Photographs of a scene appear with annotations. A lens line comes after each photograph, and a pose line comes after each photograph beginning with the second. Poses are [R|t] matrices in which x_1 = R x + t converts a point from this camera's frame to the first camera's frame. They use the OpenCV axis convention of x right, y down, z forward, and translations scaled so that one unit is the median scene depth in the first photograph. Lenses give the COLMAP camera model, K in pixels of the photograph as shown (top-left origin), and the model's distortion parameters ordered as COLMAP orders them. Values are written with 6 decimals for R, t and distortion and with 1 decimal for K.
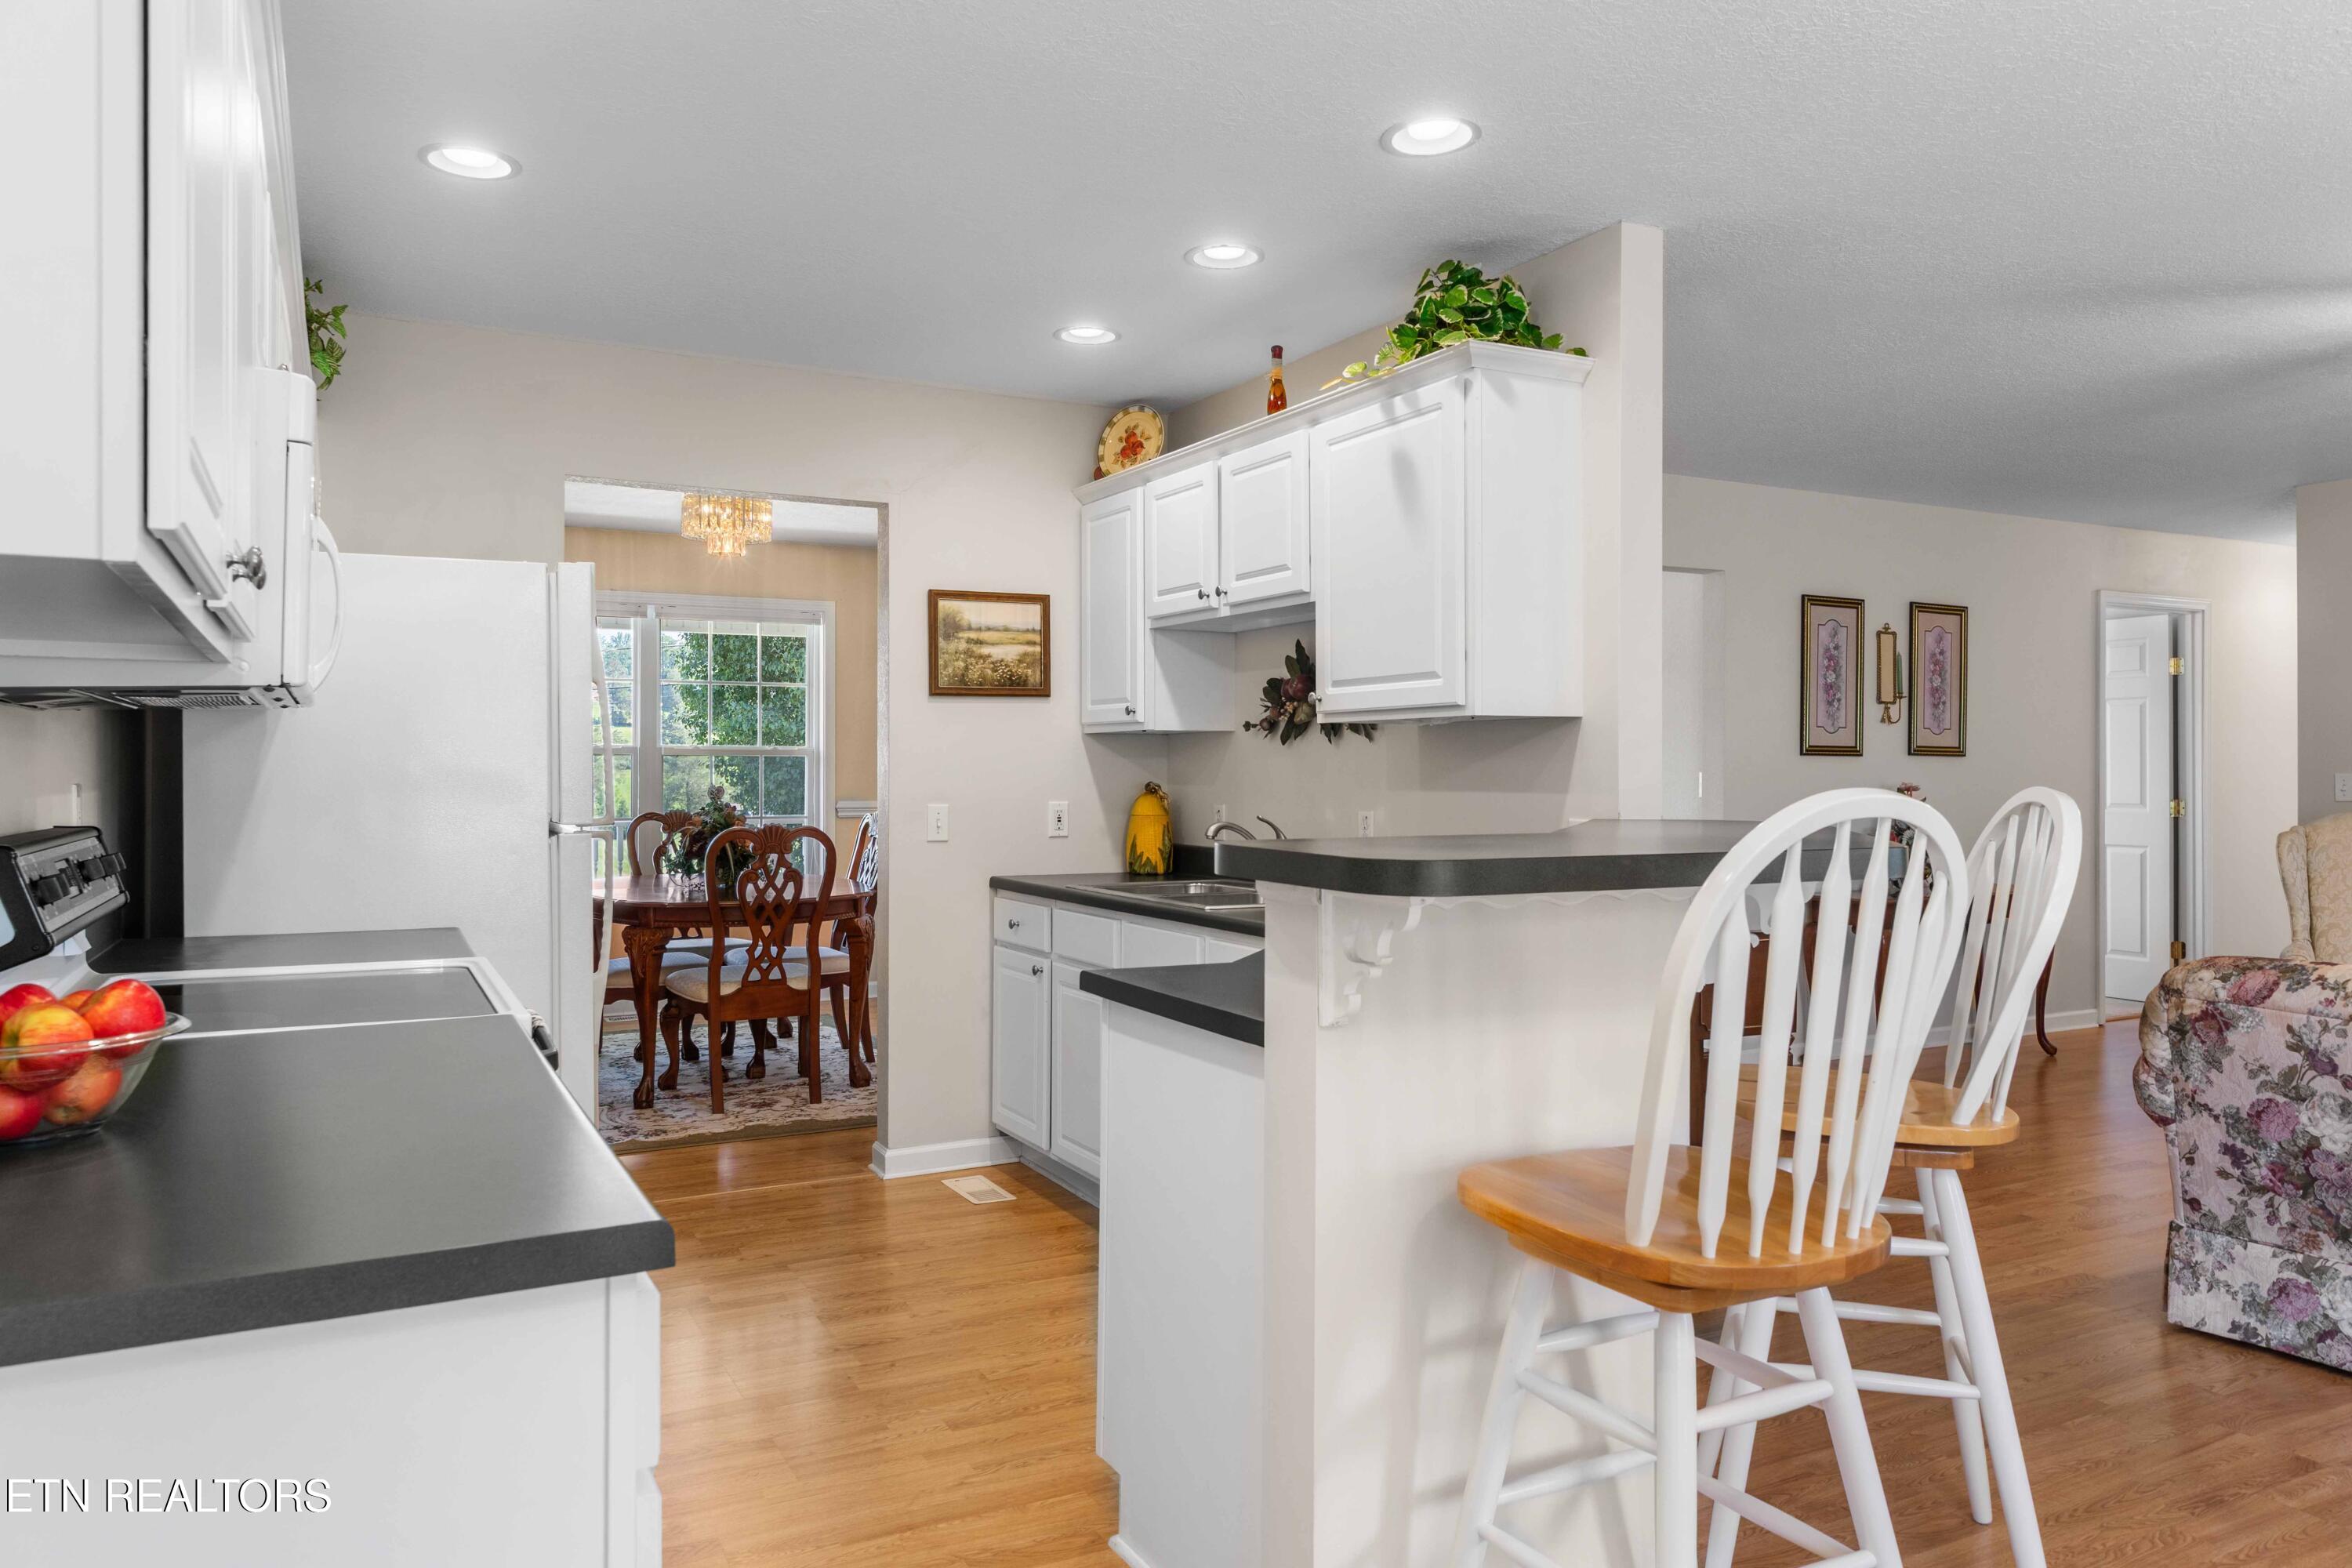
lens RADIAL K [[1554.1, 0, 1167.7], [0, 1554.1, 768.4], [0, 0, 1]] dist [0.005739, 0.004995]
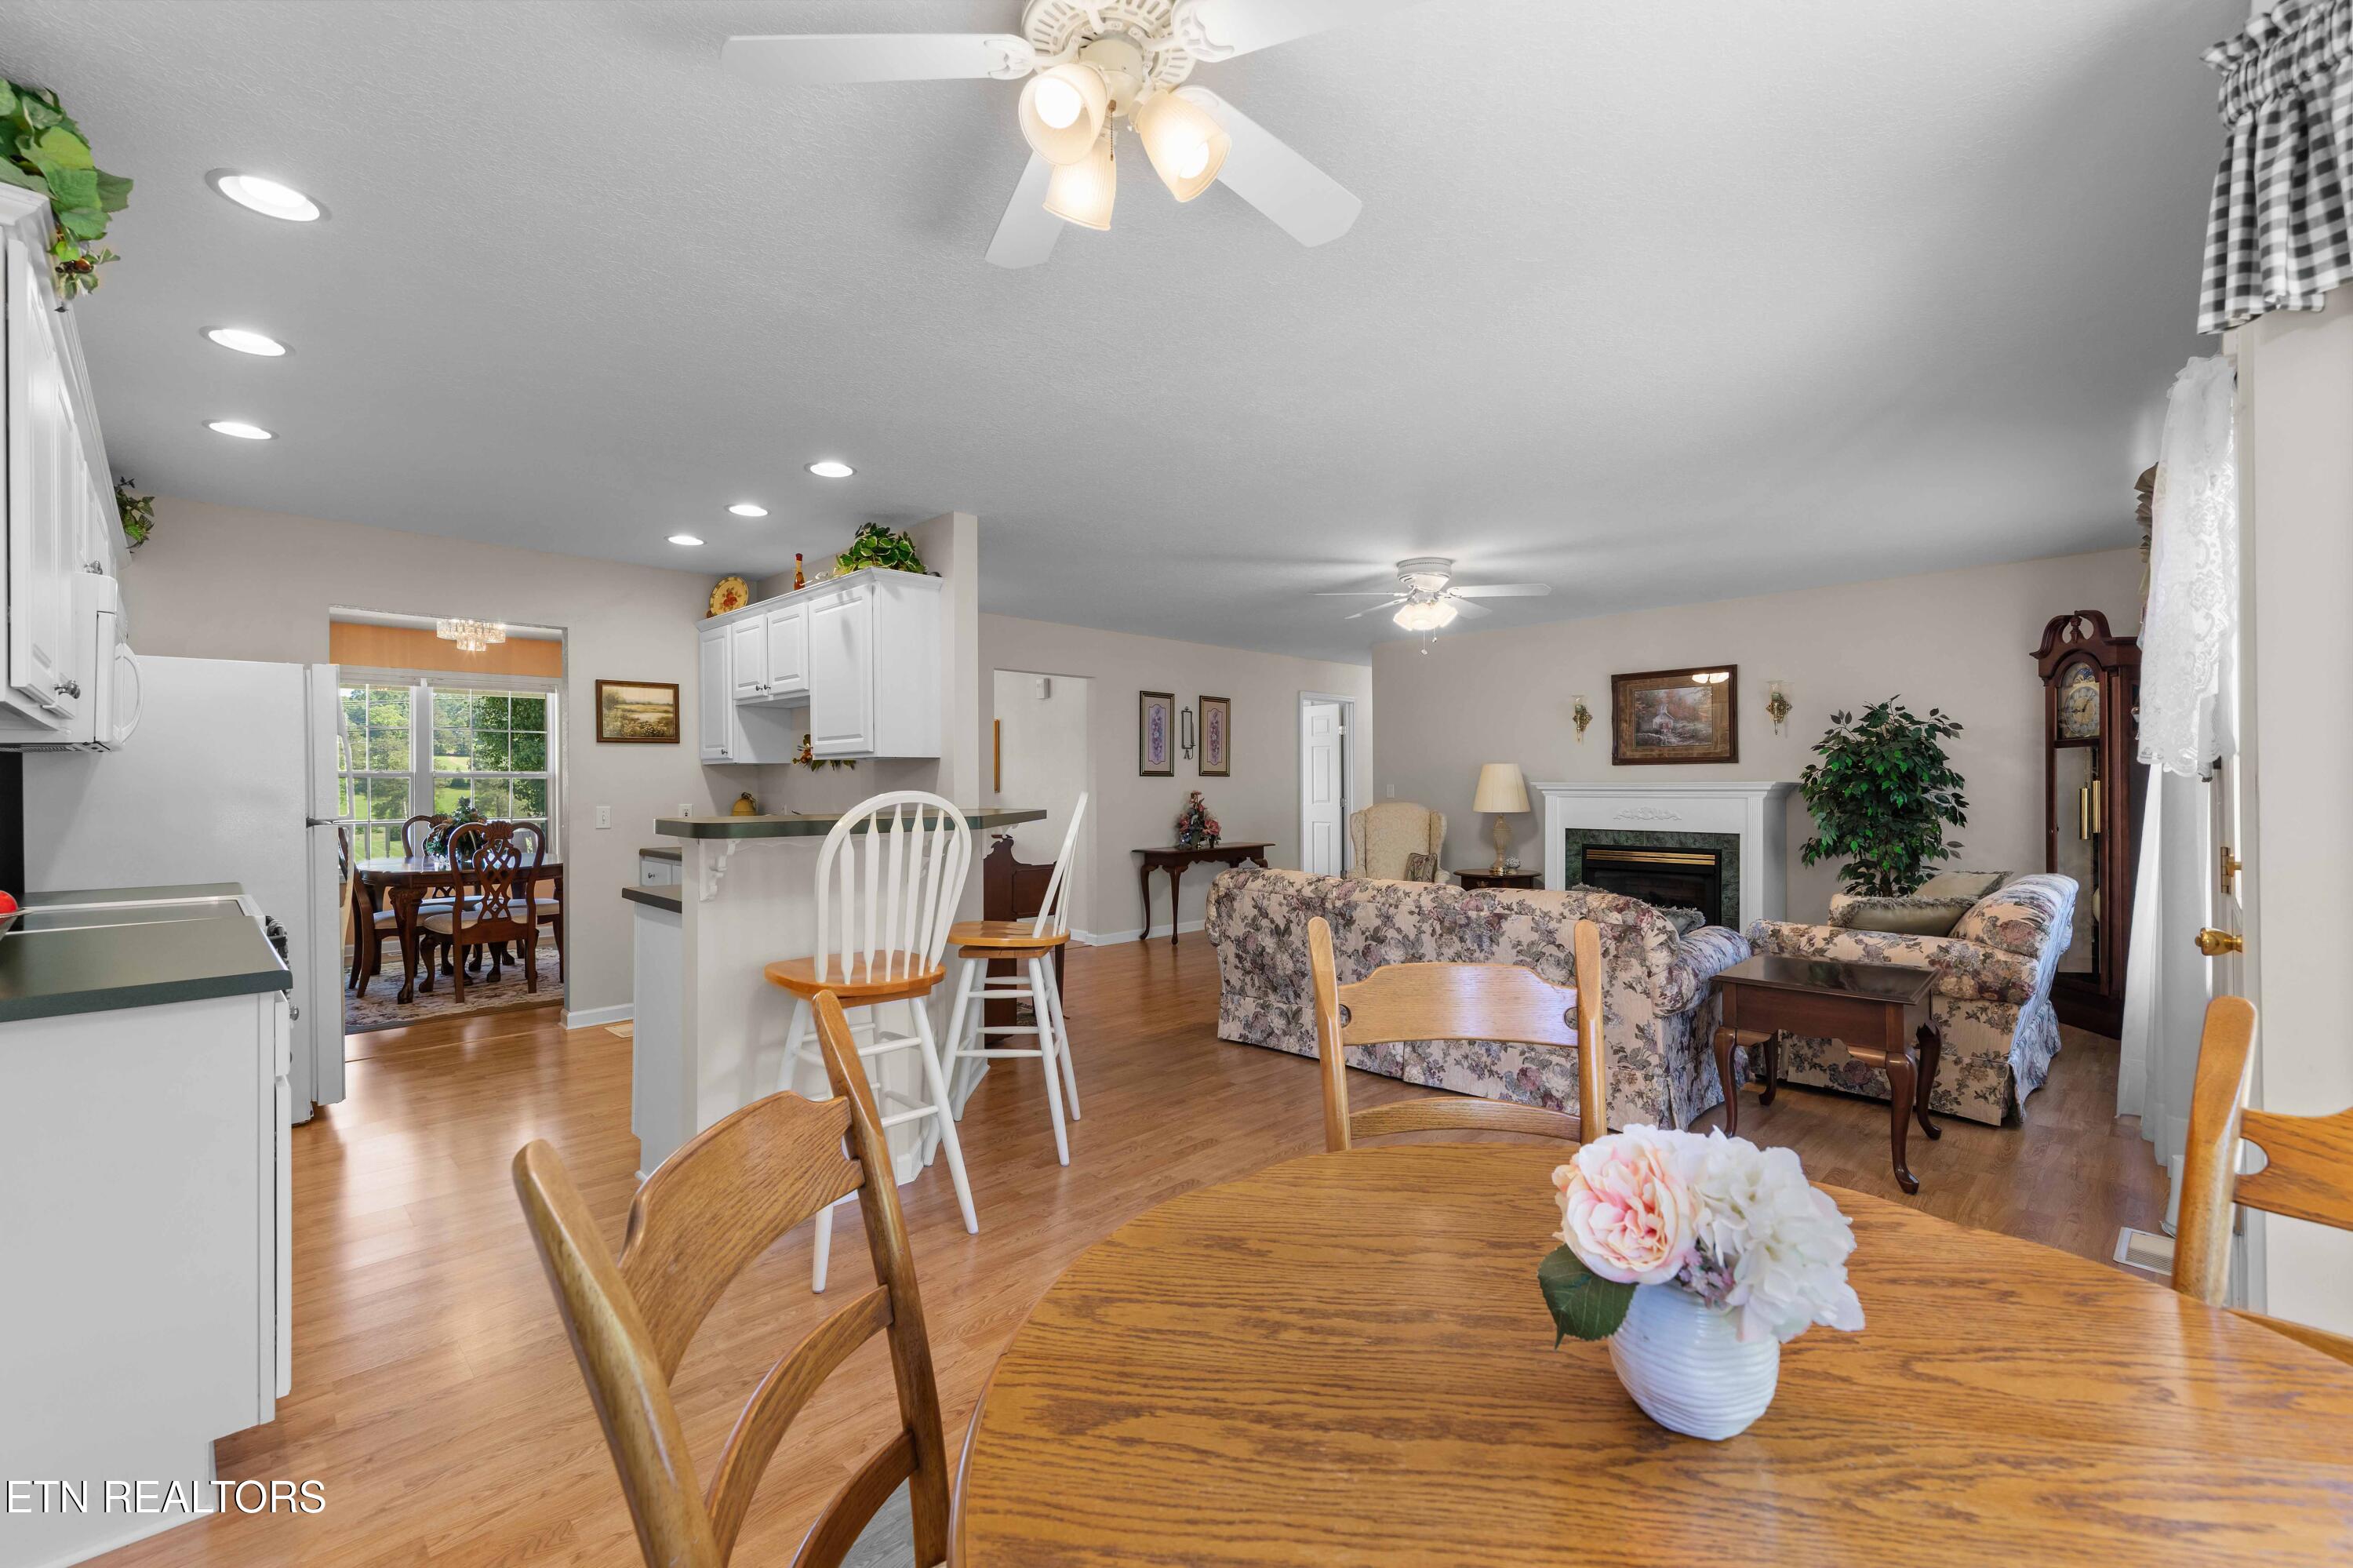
lens RADIAL K [[986.1, 0, 1169.7], [0, 986.1, 786.1], [0, 0, 1]] dist [0.006667, -0.000305]
pose [[0.956244, -0.005528, 0.292517, 0.128325], [0.004943, 0.999984, 0.002742, 0.000782], [-0.292527, -0.001176, 0.956256, -0.210138]]
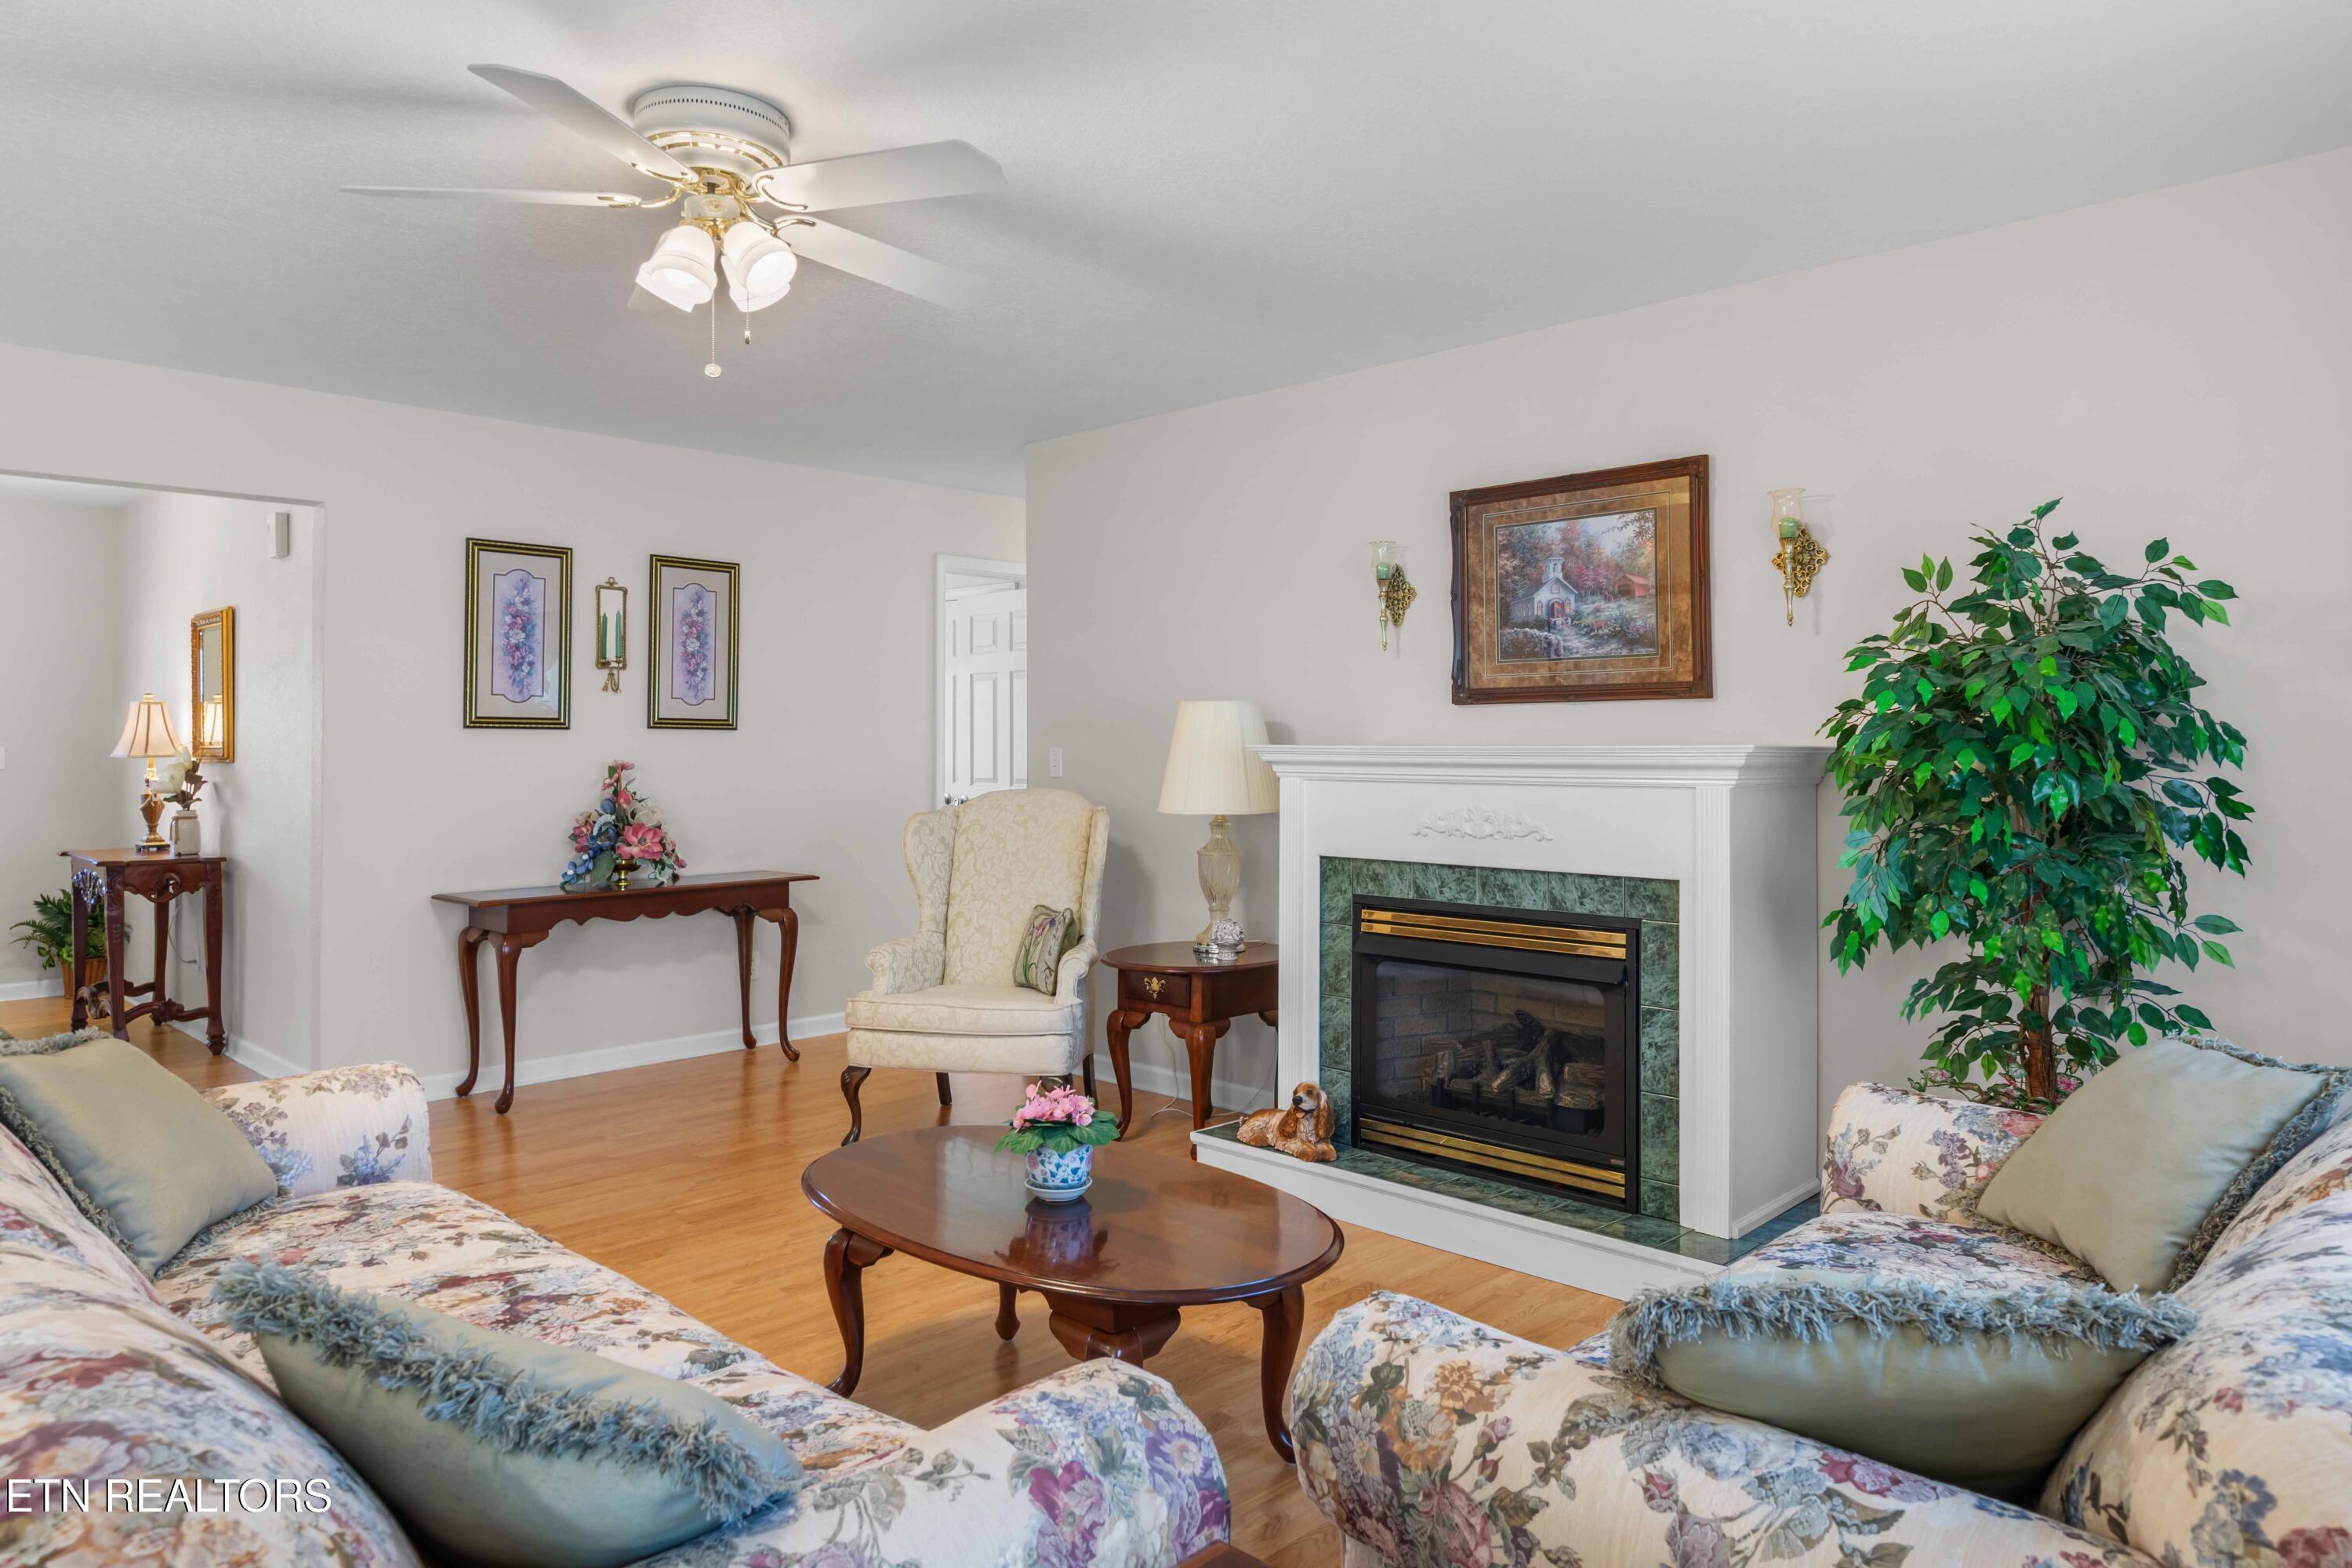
lens RADIAL K [[1475.5, 0, 1176.6], [0, 1475.5, 724.0], [0, 0, 1]] dist [0.006045, 0.000120]
pose [[0.951143, 0.002038, 0.308743, 0.730285], [0.002338, 0.999902, -0.013803, 0.001659], [-0.308741, 0.013850, 0.951045, 0.167919]]
